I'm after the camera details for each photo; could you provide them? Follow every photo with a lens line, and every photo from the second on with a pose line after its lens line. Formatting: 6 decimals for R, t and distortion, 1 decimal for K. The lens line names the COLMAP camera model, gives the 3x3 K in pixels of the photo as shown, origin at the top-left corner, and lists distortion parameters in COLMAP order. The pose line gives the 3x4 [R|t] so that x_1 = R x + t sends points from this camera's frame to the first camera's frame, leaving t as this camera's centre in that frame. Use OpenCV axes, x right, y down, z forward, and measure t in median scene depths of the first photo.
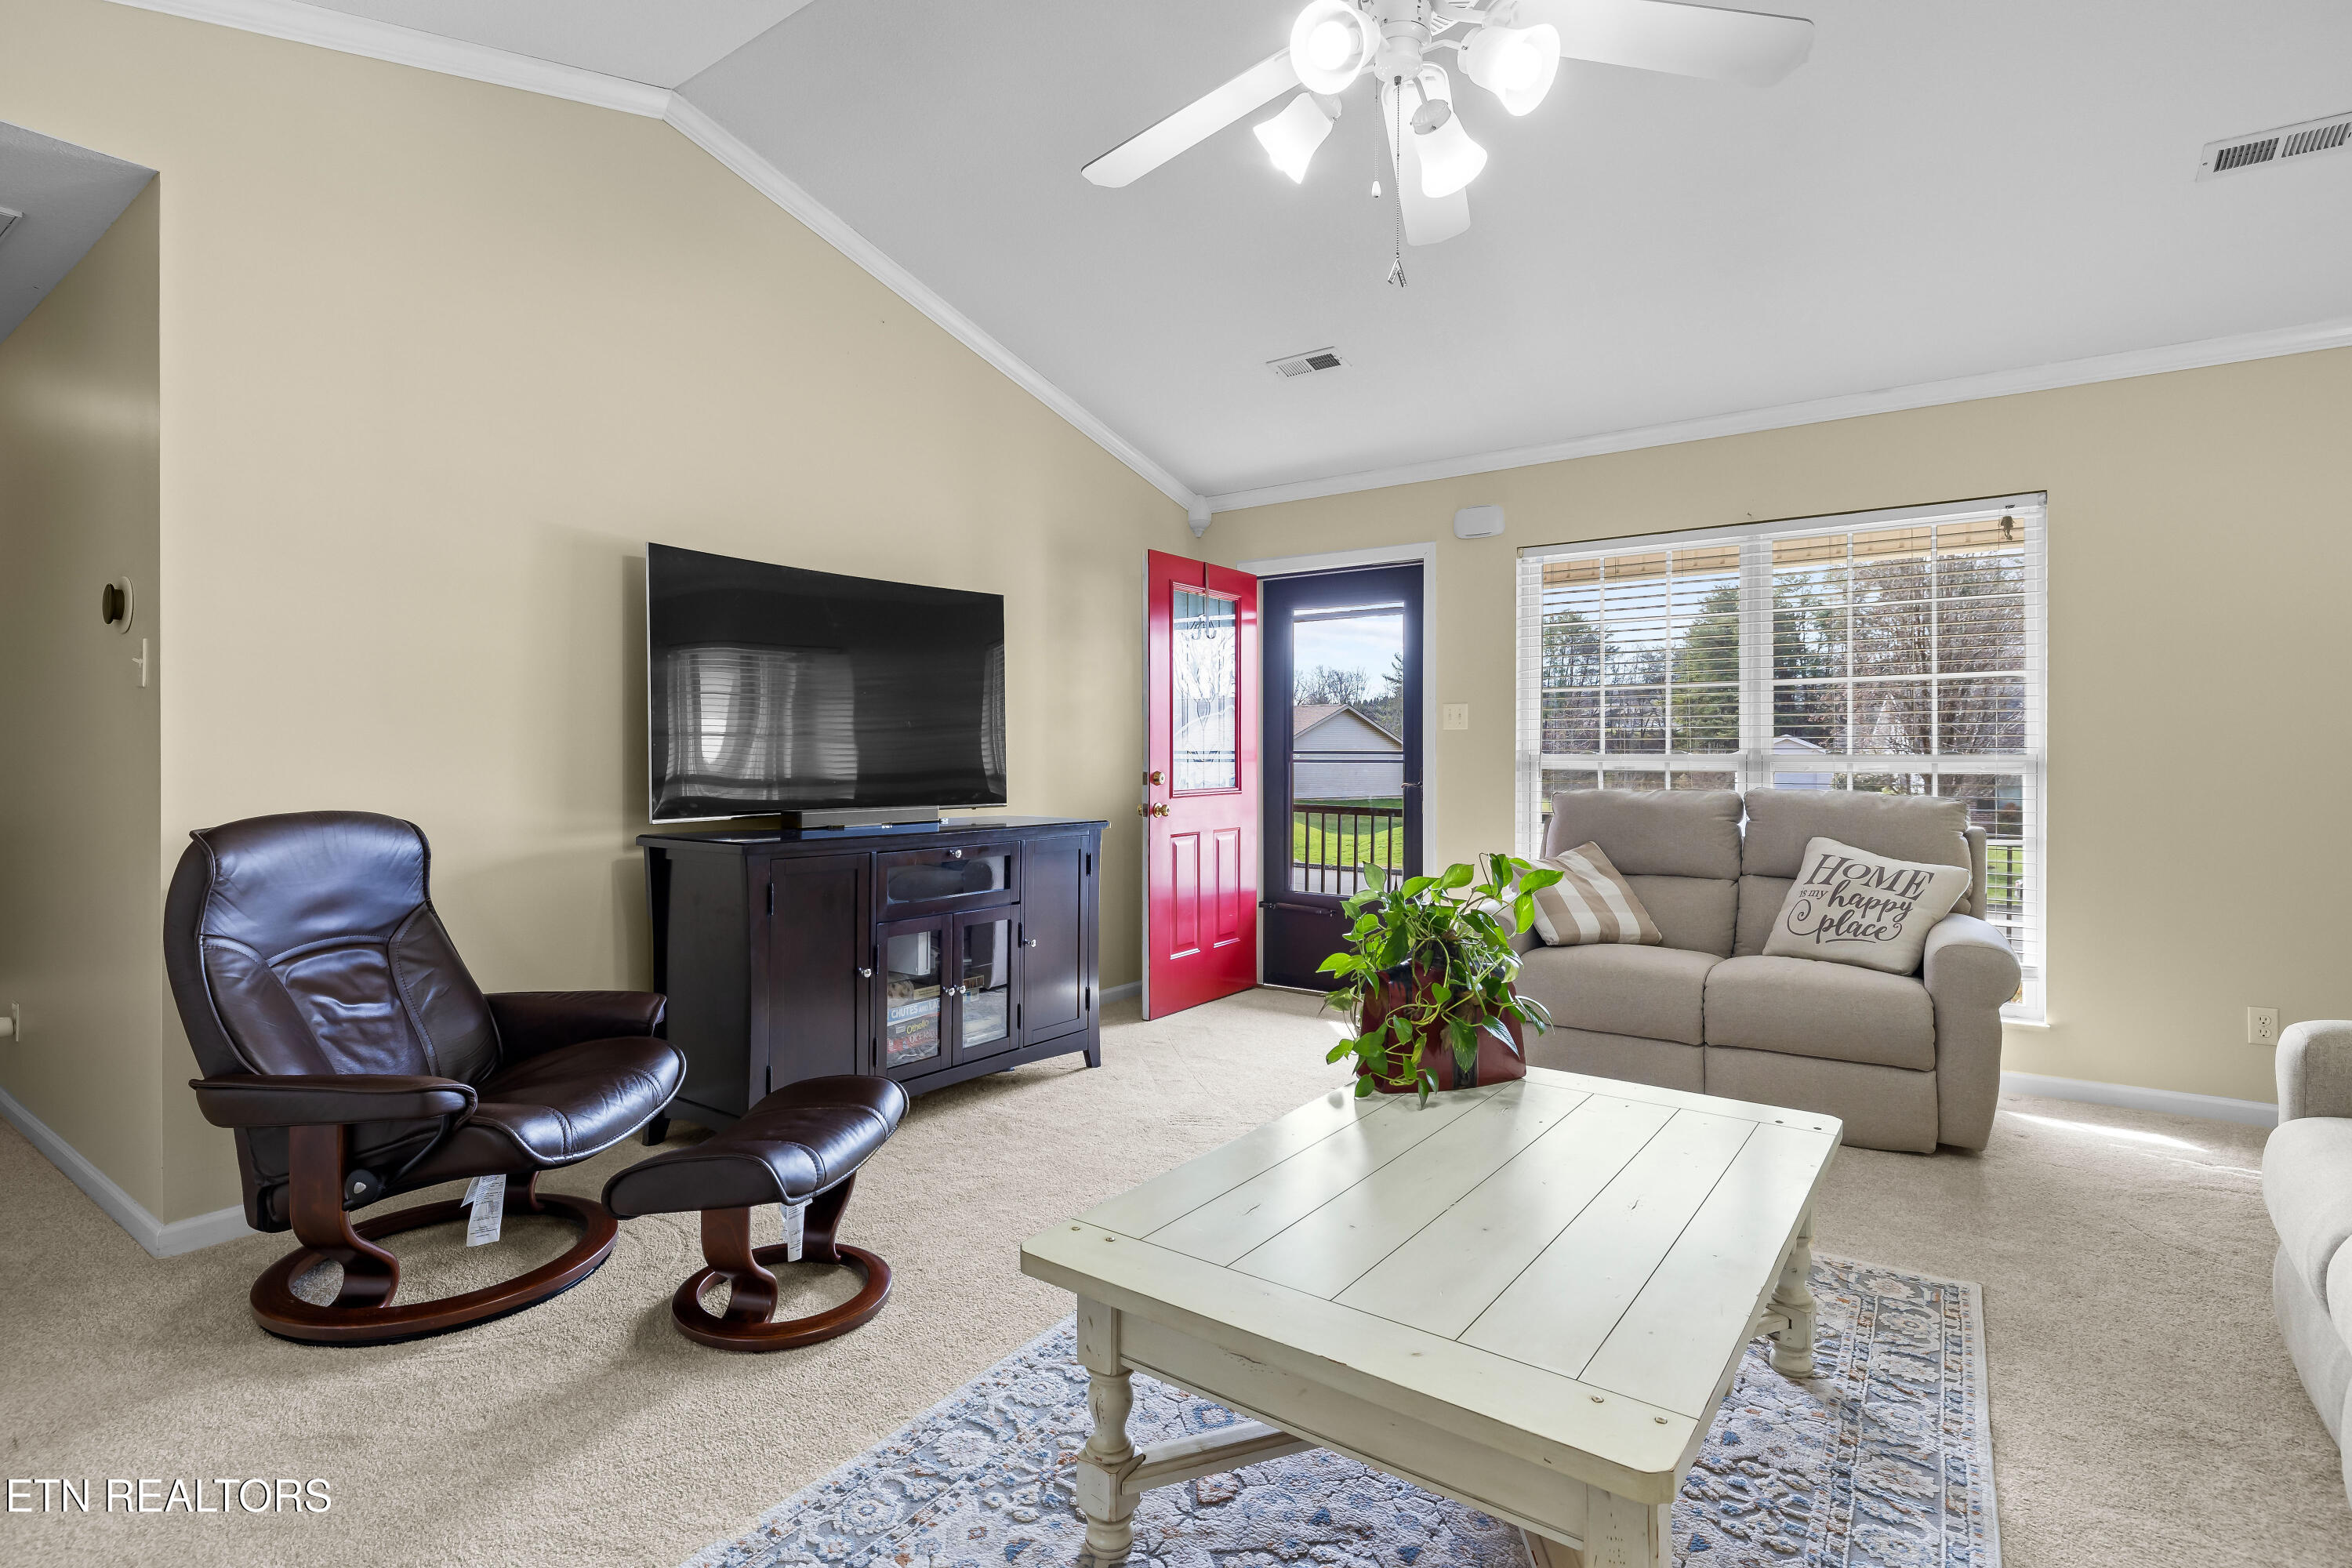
lens RADIAL K [[1152.6, 0, 1165.1], [0, 1152.6, 765.3], [0, 0, 1]] dist [0.002451, 0.000125]
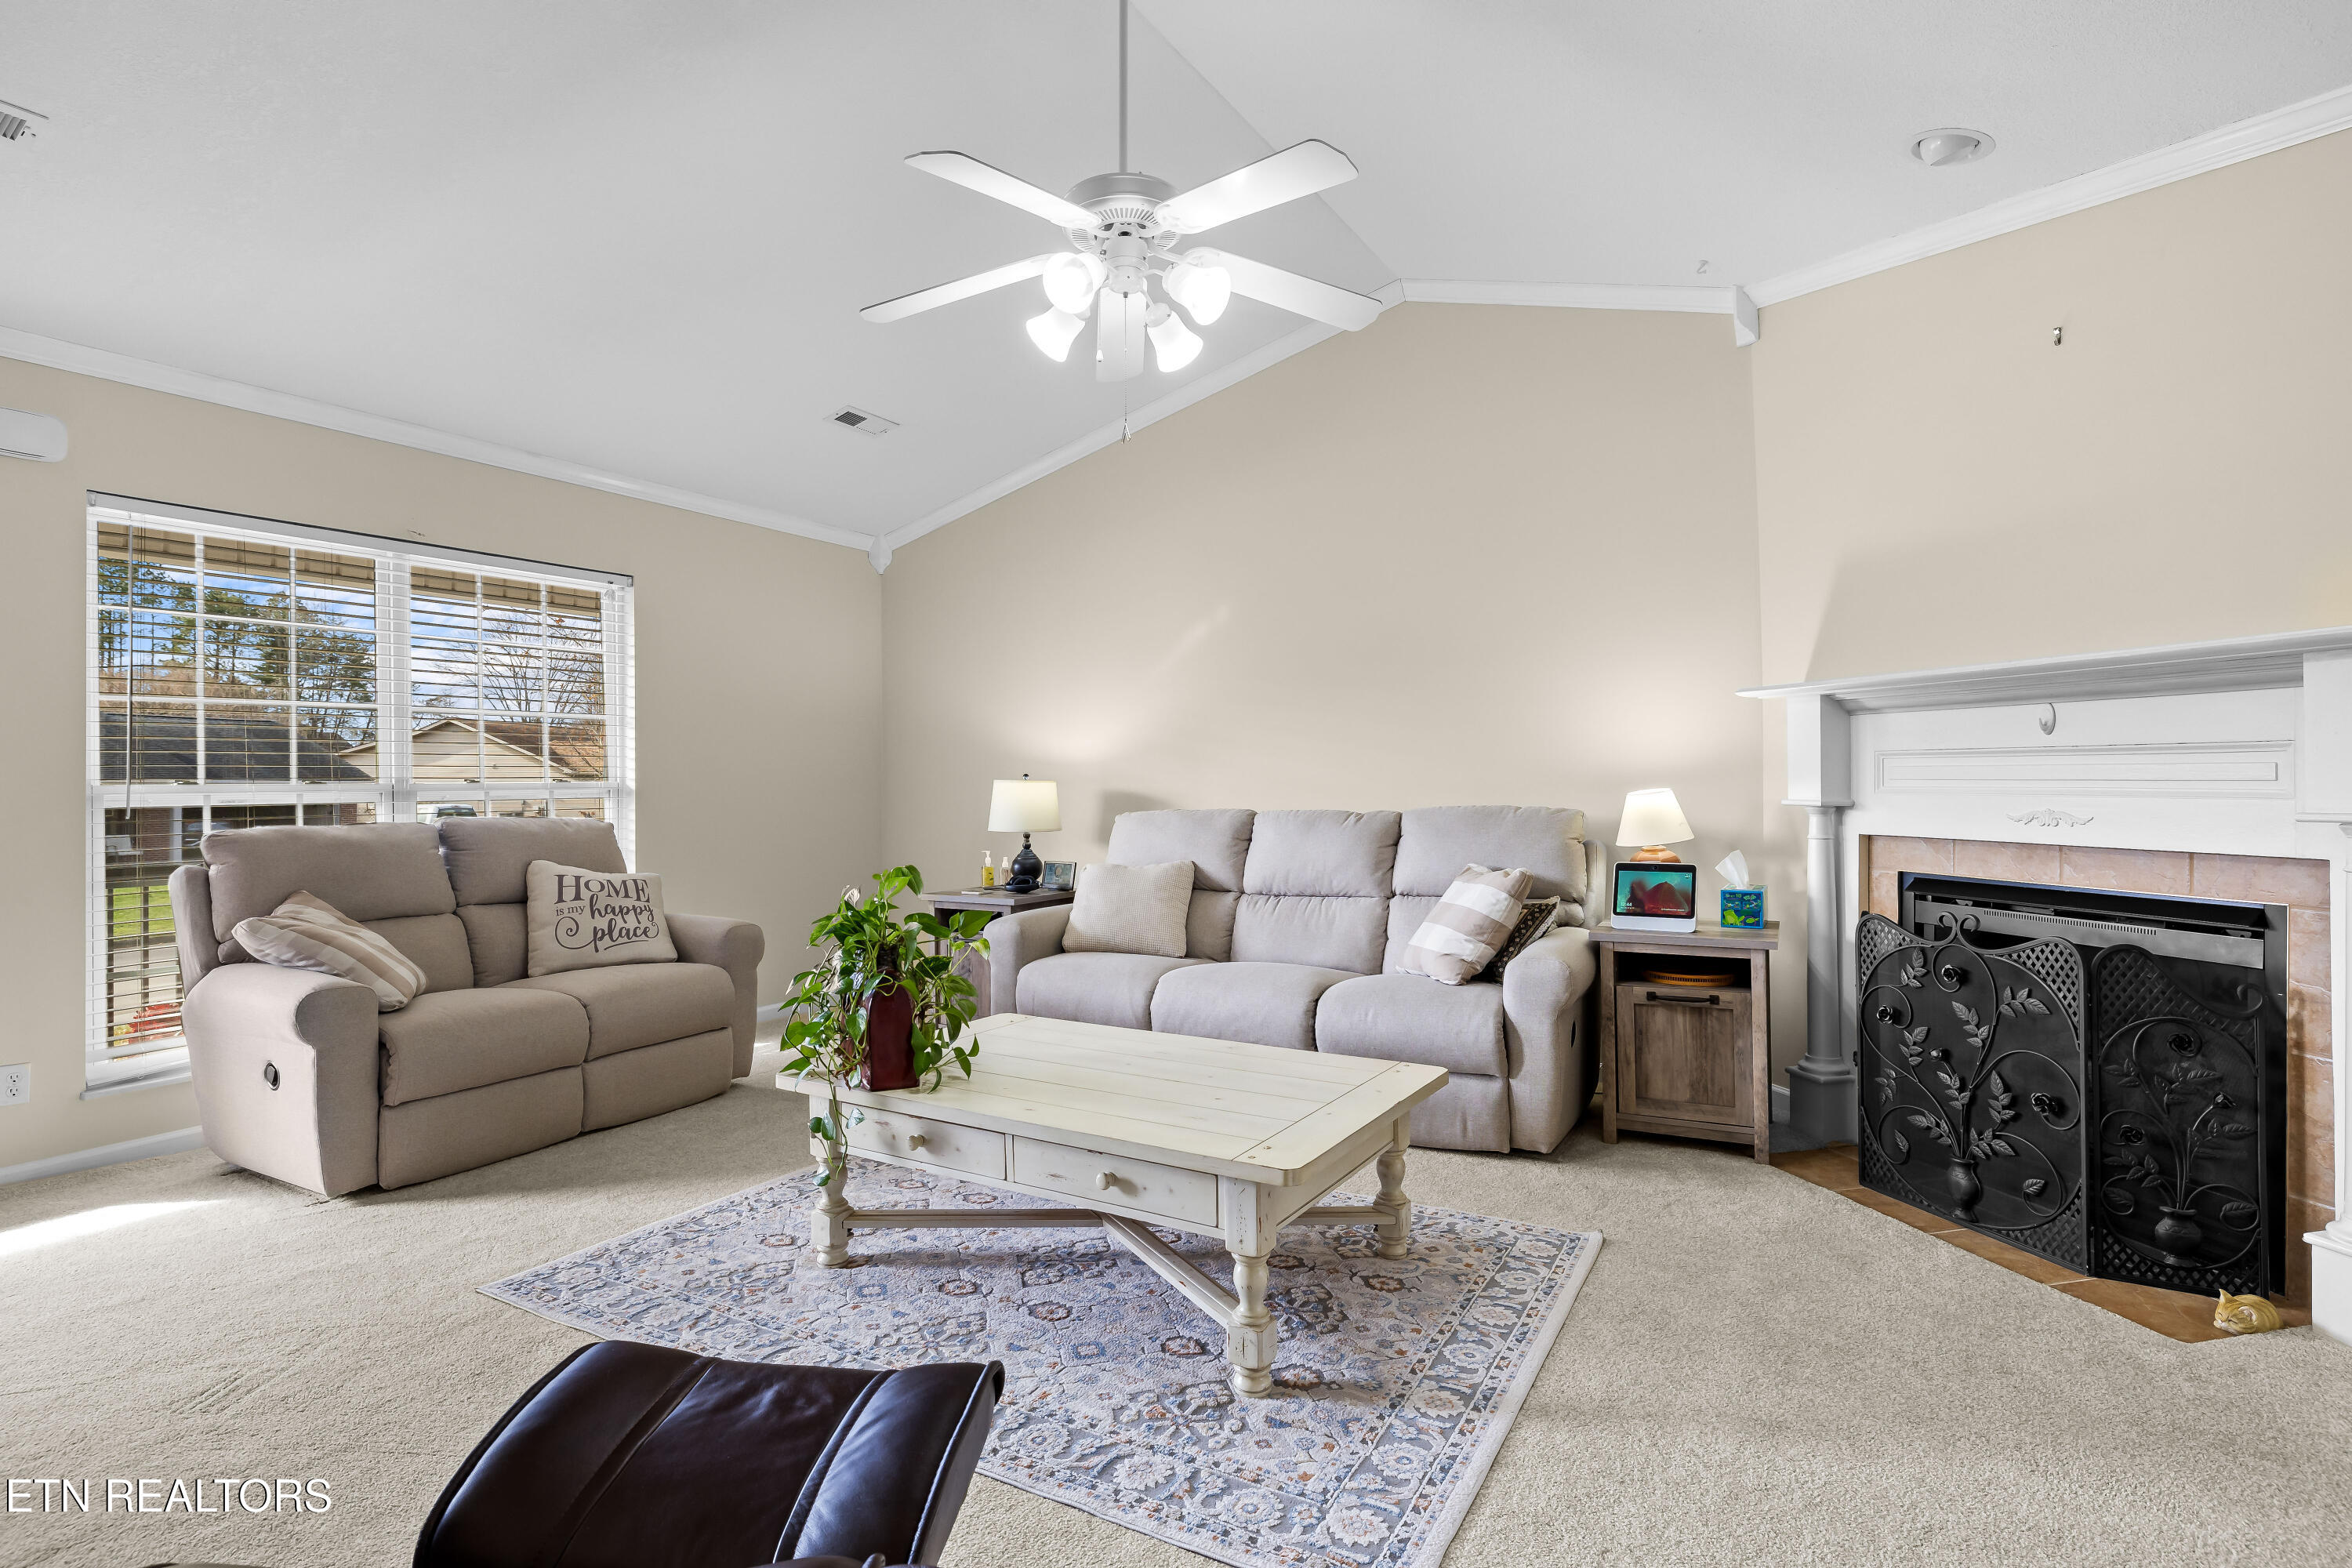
lens RADIAL K [[1174.8, 0, 1162.9], [0, 1174.8, 784.9], [0, 0, 1]] dist [0.003736, 0.000539]
pose [[-0.091783, -0.002817, 0.995775, -0.559367], [0.012163, 0.999918, 0.003950, -0.005374], [-0.995705, 0.012474, -0.091741, 0.500499]]
